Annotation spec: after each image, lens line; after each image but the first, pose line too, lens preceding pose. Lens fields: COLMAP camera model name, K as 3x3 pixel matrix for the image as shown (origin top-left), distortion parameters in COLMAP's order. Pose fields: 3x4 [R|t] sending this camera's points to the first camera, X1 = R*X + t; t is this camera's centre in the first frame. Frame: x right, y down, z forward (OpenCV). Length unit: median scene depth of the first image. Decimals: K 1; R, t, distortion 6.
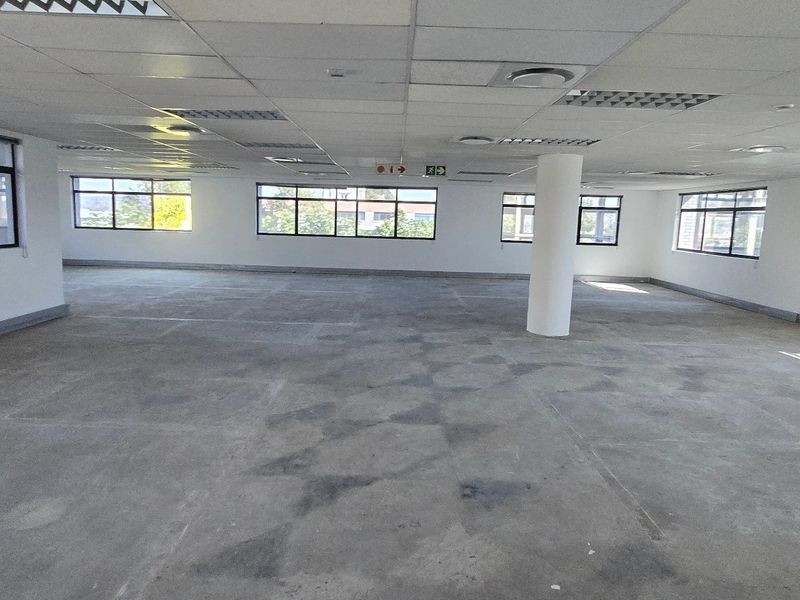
lens RADIAL K [[539.0, 0, 394.4], [0, 539.0, 279.4], [0, 0, 1]] dist [-0.000051, -0.002144]
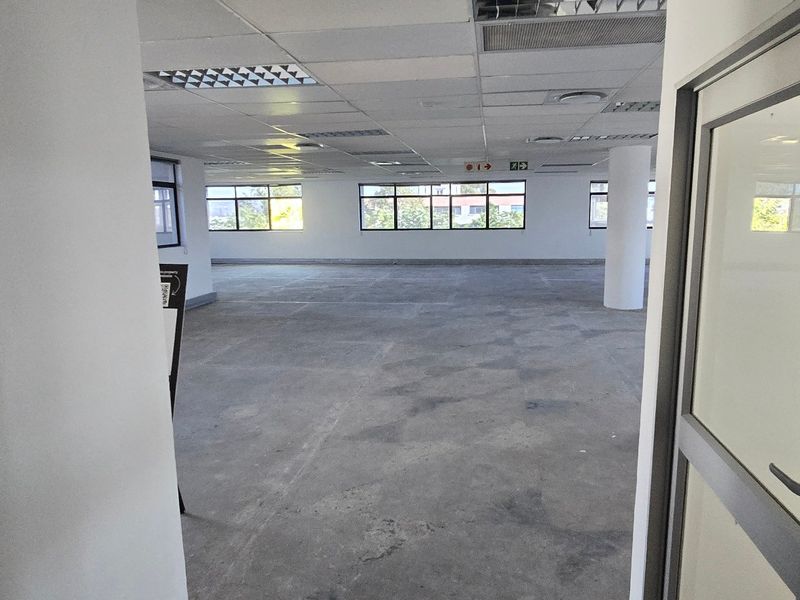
lens RADIAL K [[543.6, 0, 421.6], [0, 543.6, 281.7], [0, 0, 1]] dist [-0.003125, 0.003978]
pose [[0.991130, -0.026541, -0.130221, 0.021730], [0.028274, 0.999534, 0.011479, 0.024085], [0.129856, -0.015059, 0.991419, -0.182855]]
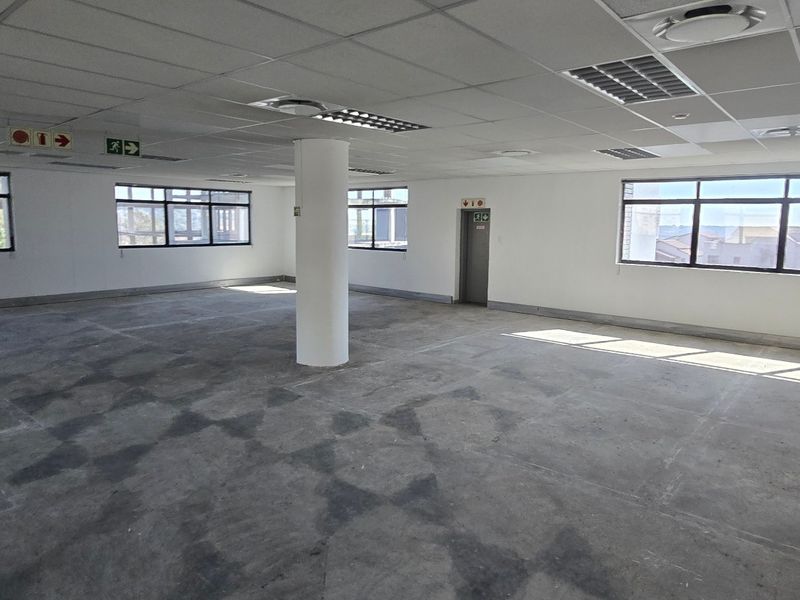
lens RADIAL K [[529.4, 0, 400.0], [0, 529.4, 300.0], [0, 0, 1]] dist [0.000348, 0.001318]
pose [[0.645334, -0.135900, 0.751715, -0.252598], [0.096775, 0.990664, 0.096018, -0.064159], [-0.757745, 0.010783, 0.652461, 0.428234]]
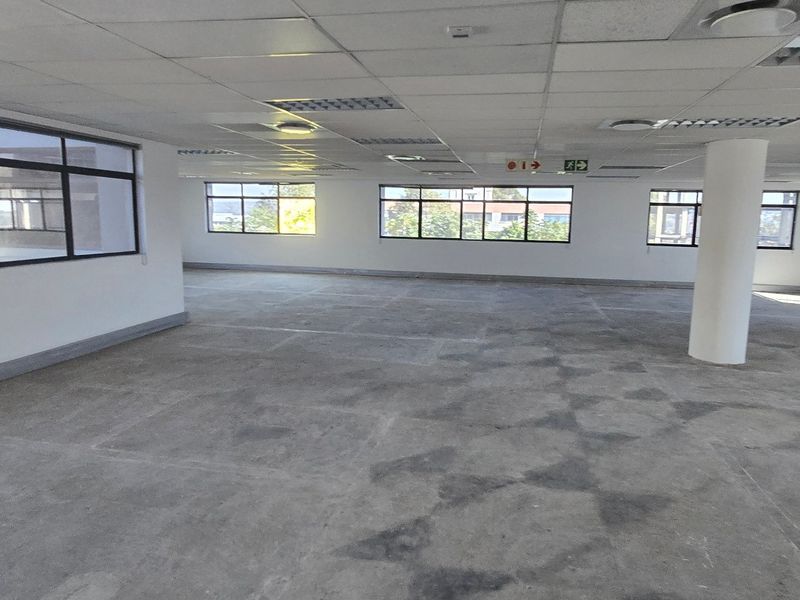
lens RADIAL K [[543.6, 0, 421.6], [0, 543.6, 281.7], [0, 0, 1]] dist [-0.003125, 0.003978]
pose [[0.983523, 0.010400, -0.180484, -0.009358], [-0.010165, 0.999946, 0.002228, -0.017002], [0.180497, -0.000357, 0.983575, 0.116841]]
